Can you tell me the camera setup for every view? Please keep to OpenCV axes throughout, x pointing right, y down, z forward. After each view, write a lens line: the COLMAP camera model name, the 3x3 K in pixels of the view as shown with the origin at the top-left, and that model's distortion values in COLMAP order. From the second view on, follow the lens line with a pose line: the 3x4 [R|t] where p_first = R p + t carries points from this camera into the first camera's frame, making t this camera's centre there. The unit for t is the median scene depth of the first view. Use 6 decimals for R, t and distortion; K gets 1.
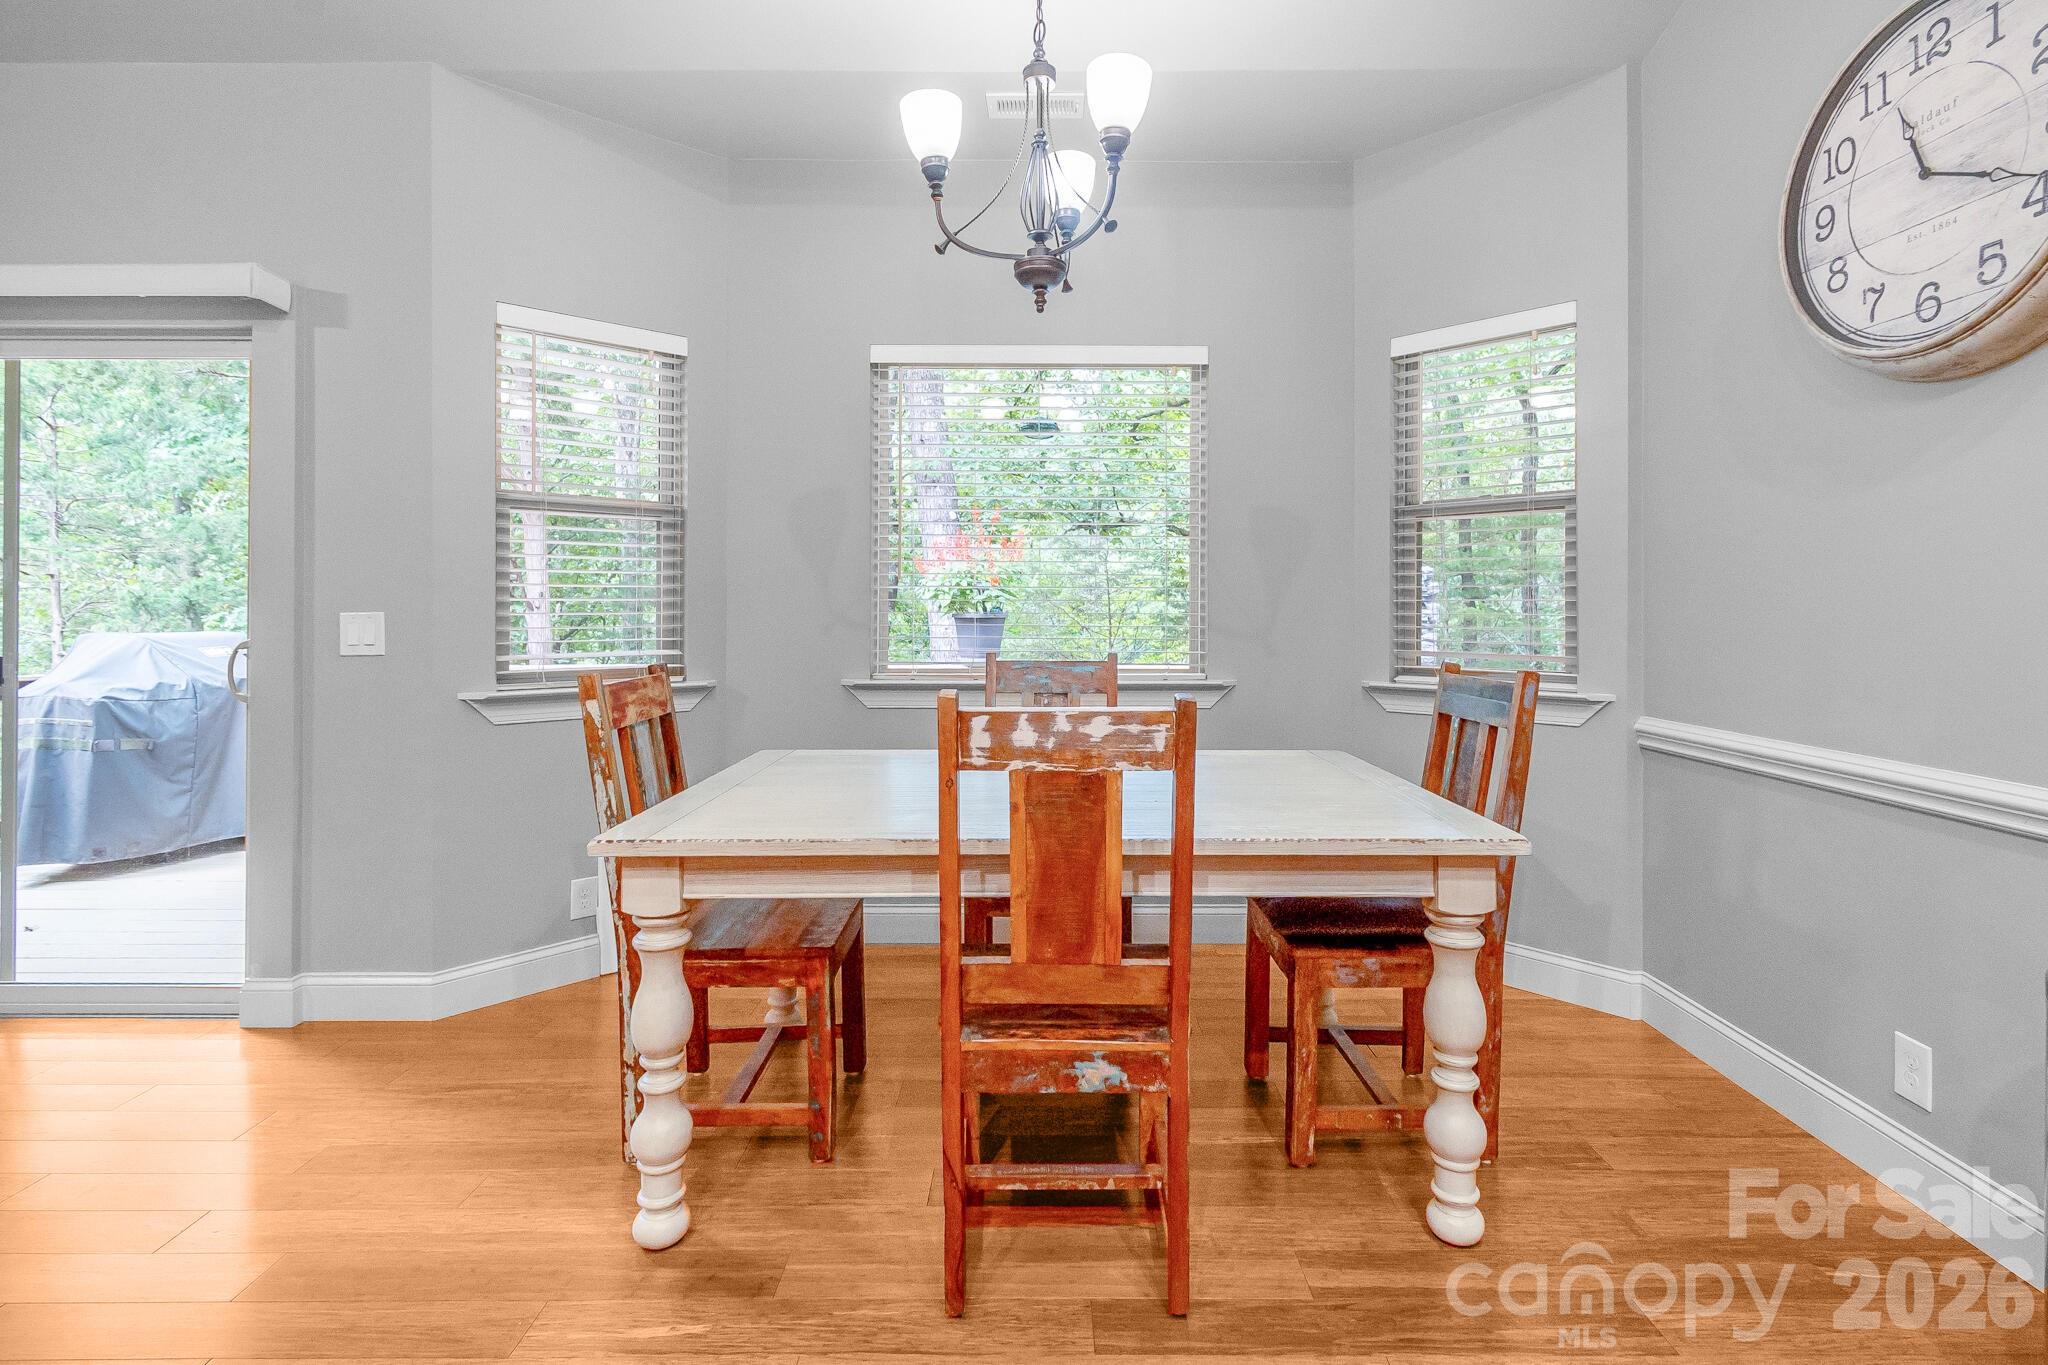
lens RADIAL K [[943.3, 0, 1072.6], [0, 943.3, 612.7], [0, 0, 1]] dist [0.008463, -0.005641]
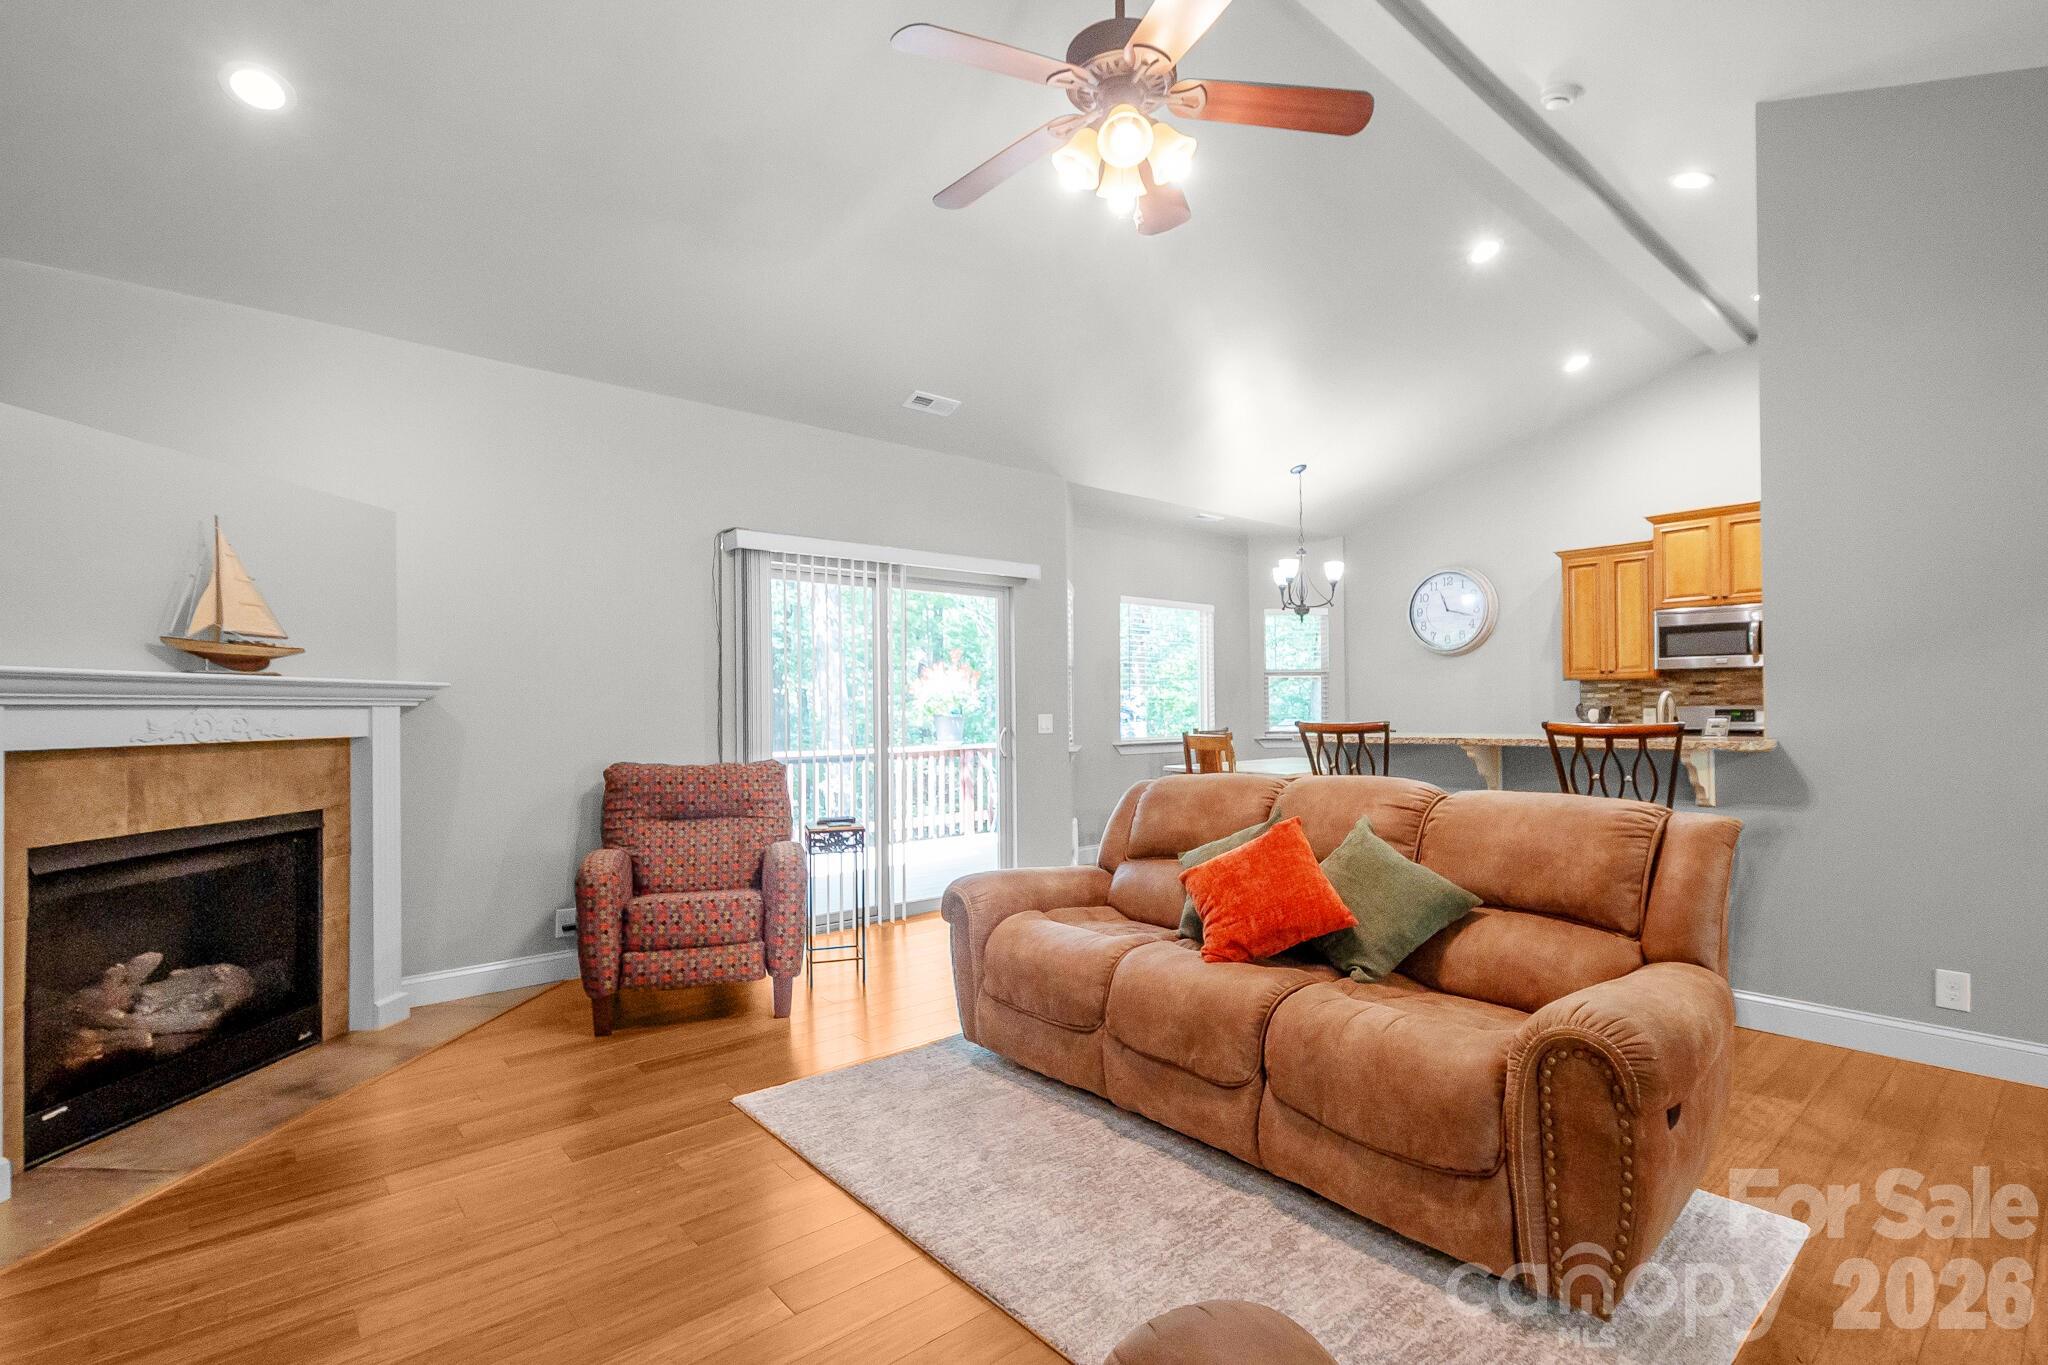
lens RADIAL K [[943.3, 0, 1035.7], [0, 943.3, 702.6], [0, 0, 1]] dist [0.008463, -0.005641]
pose [[0.762896, 0.000101, 0.646522, -2.984350], [0.008819, 0.999905, -0.010563, -0.004863], [-0.646462, 0.013760, 0.762822, -0.969315]]
